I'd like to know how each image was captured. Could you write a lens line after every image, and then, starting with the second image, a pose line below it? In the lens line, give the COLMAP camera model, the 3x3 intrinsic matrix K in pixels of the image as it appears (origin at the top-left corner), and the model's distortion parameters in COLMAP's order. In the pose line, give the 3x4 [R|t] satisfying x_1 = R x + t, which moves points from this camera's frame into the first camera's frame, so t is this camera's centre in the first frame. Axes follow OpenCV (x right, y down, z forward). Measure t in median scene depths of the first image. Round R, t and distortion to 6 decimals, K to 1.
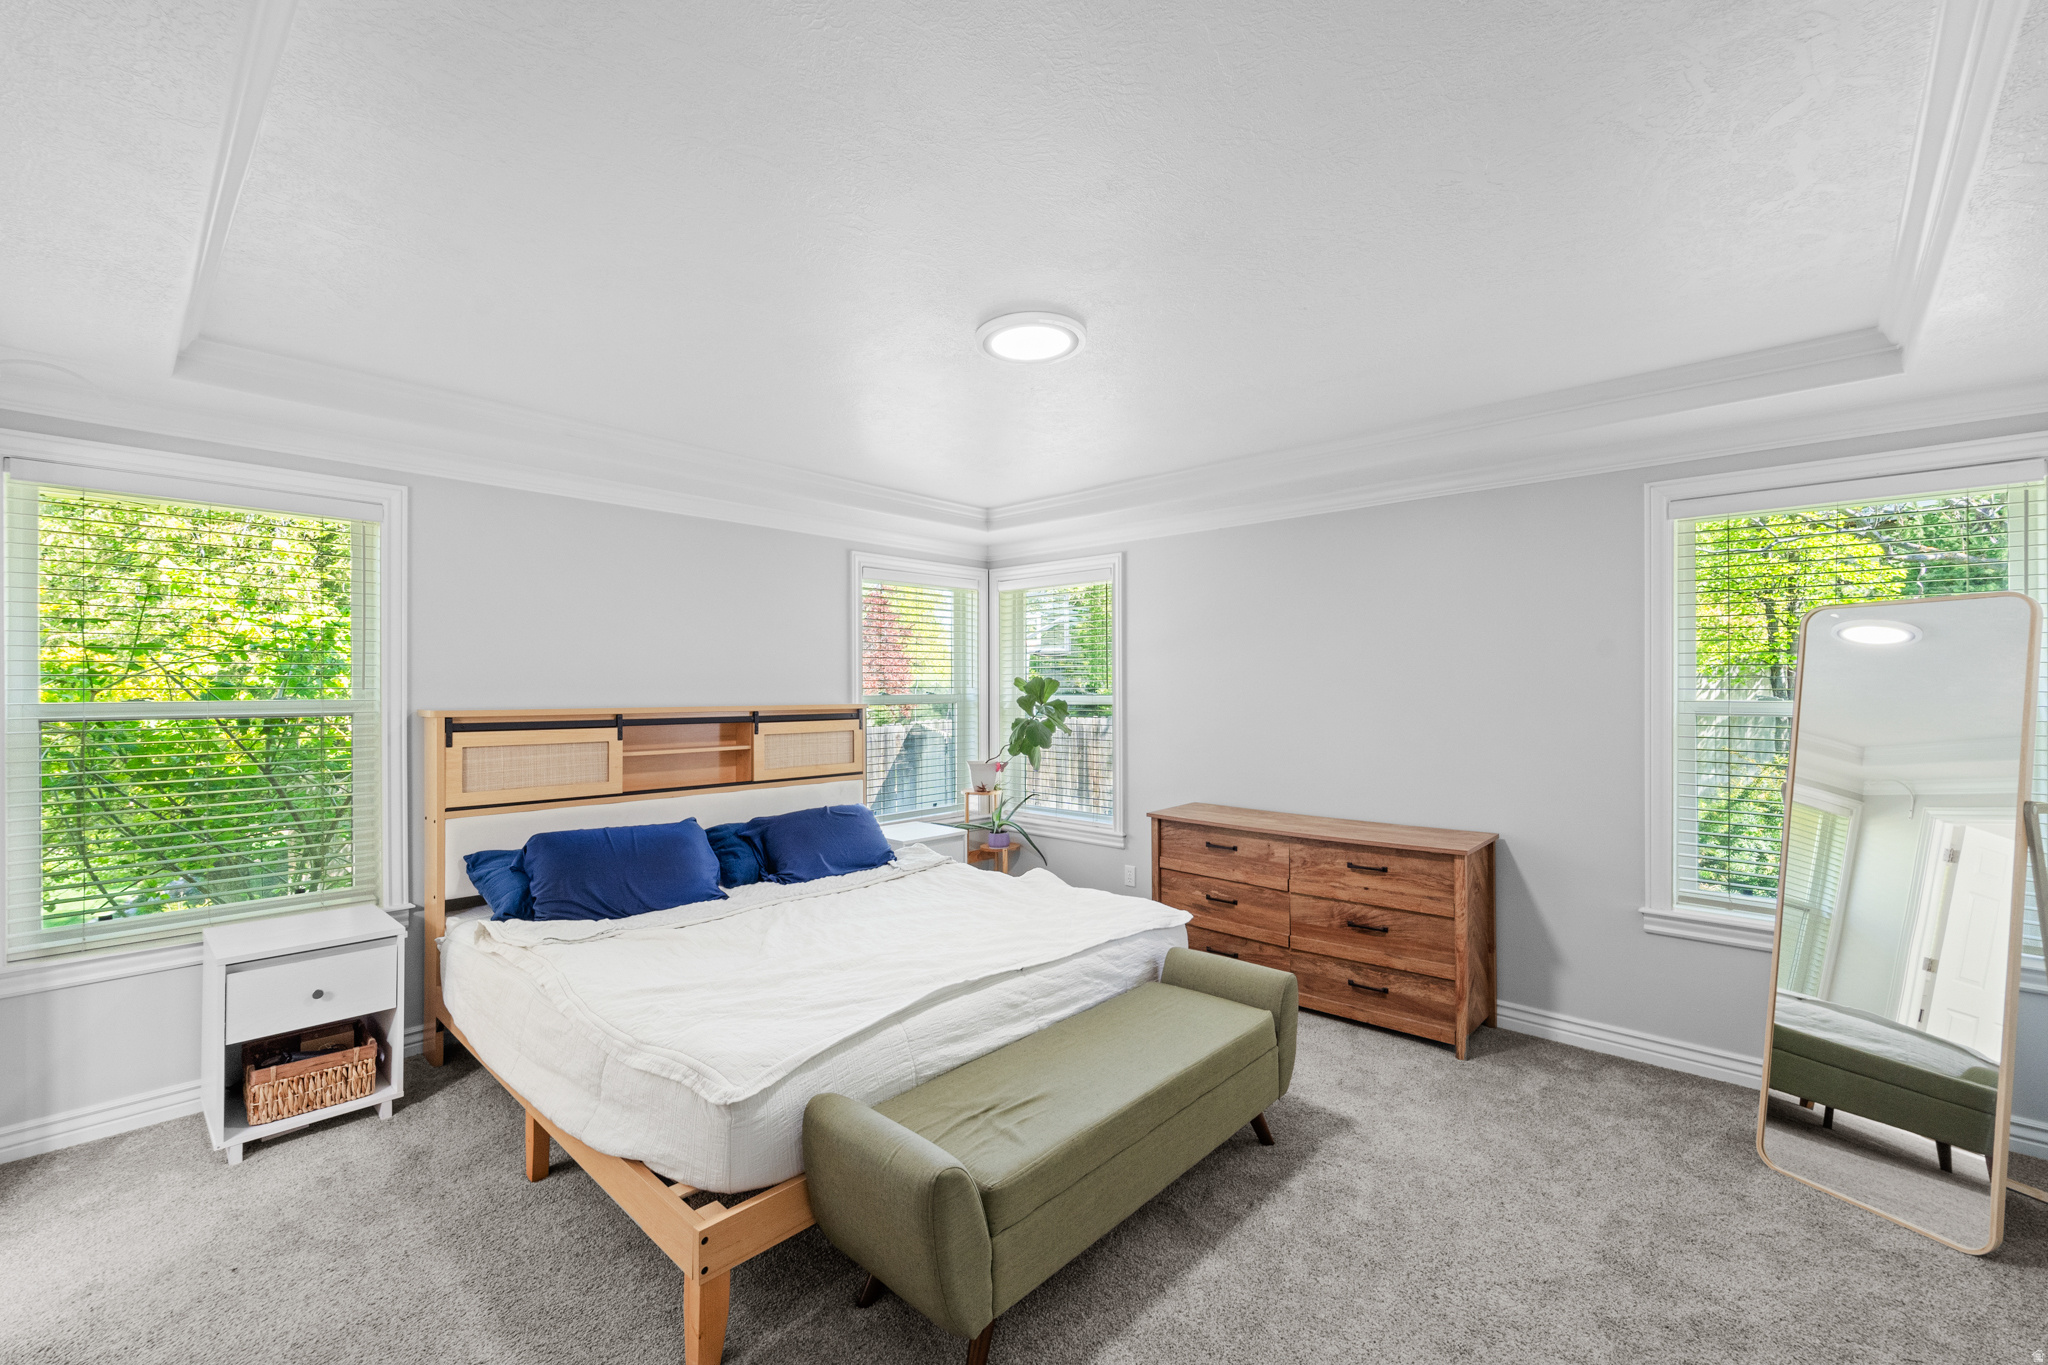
lens RADIAL K [[855.2, 0, 1030.4], [0, 855.2, 678.9], [0, 0, 1]] dist [0.001876, -0.000332]
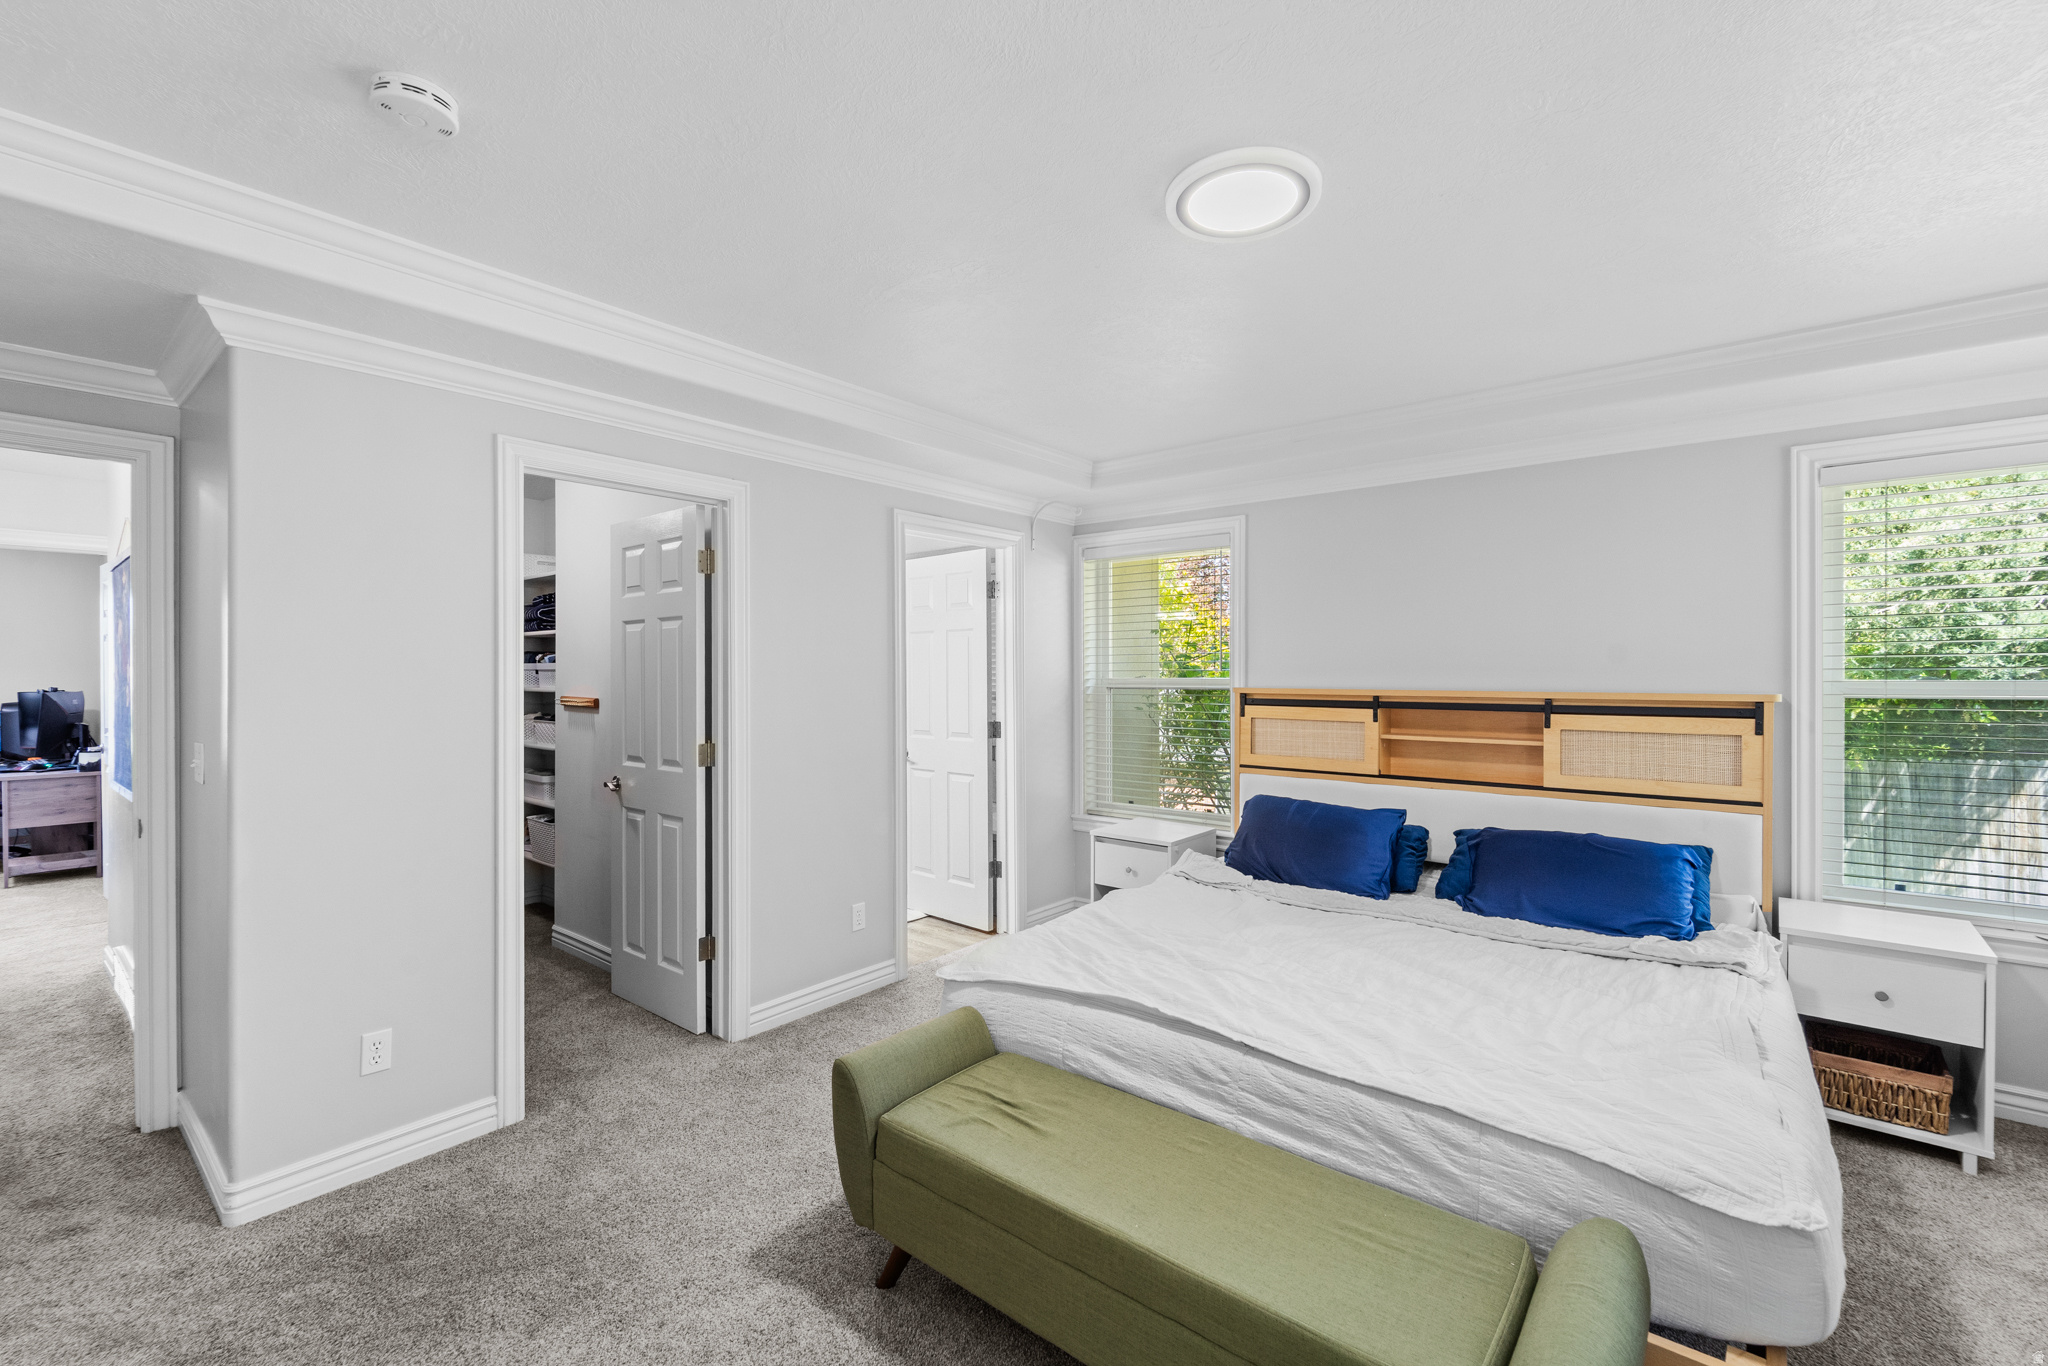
lens RADIAL K [[855.2, 0, 1023.5], [0, 855.2, 698.9], [0, 0, 1]] dist [0.001876, -0.000332]
pose [[0.050449, 0.035523, -0.998095, 0.588248], [0.013506, 0.999252, 0.036247, 0.002859], [0.998635, -0.015309, 0.049931, 0.627728]]
